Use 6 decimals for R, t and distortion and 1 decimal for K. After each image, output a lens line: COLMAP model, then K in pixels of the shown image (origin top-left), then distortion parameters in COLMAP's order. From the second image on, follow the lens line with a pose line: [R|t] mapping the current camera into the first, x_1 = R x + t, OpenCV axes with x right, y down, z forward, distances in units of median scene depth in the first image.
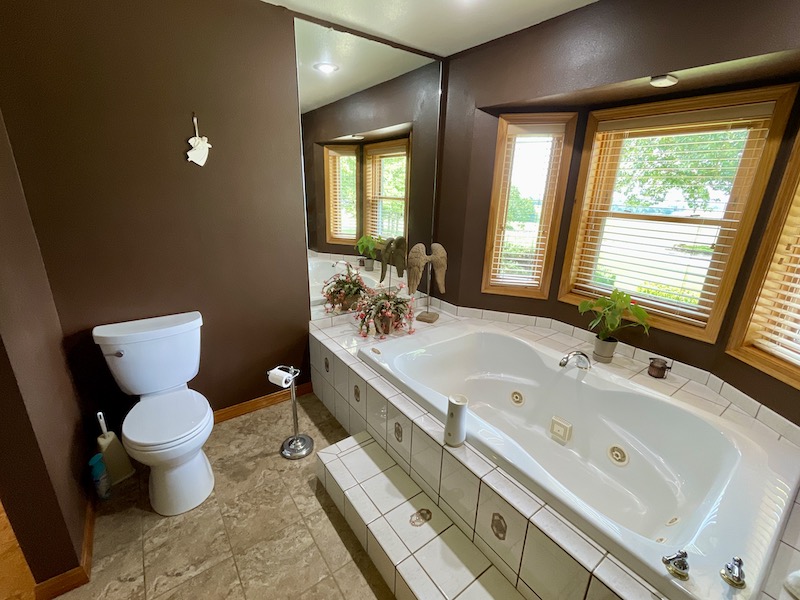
lens RADIAL K [[351.3, 0, 396.3], [0, 351.3, 297.6], [0, 0, 1]] dist [-0.007163, 0.000179]
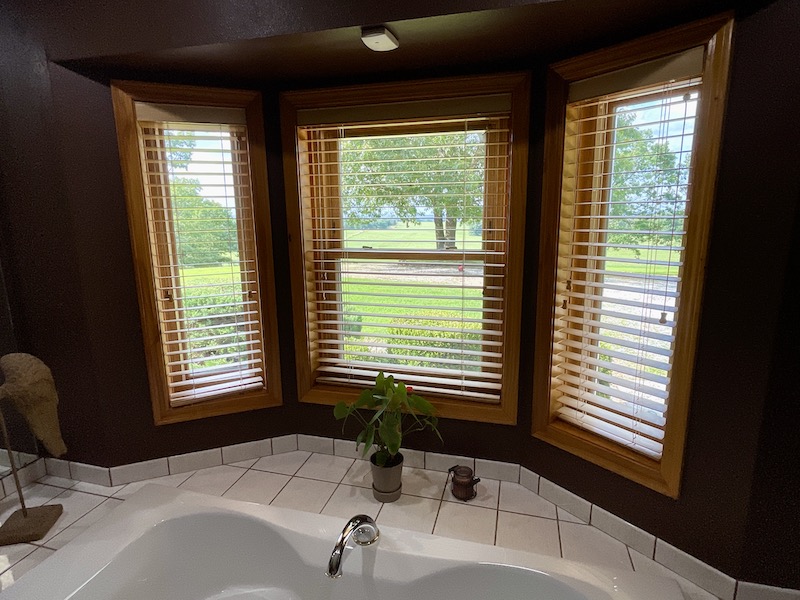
lens RADIAL K [[443.5, 0, 398.0], [0, 443.5, 299.9], [0, 0, 1]] dist [-0.005738, -0.001141]
pose [[0.777831, -0.161021, 0.607496, 0.183529], [0.222268, 0.974632, -0.026257, -0.114175], [-0.587857, 0.155450, 0.793889, 0.317657]]
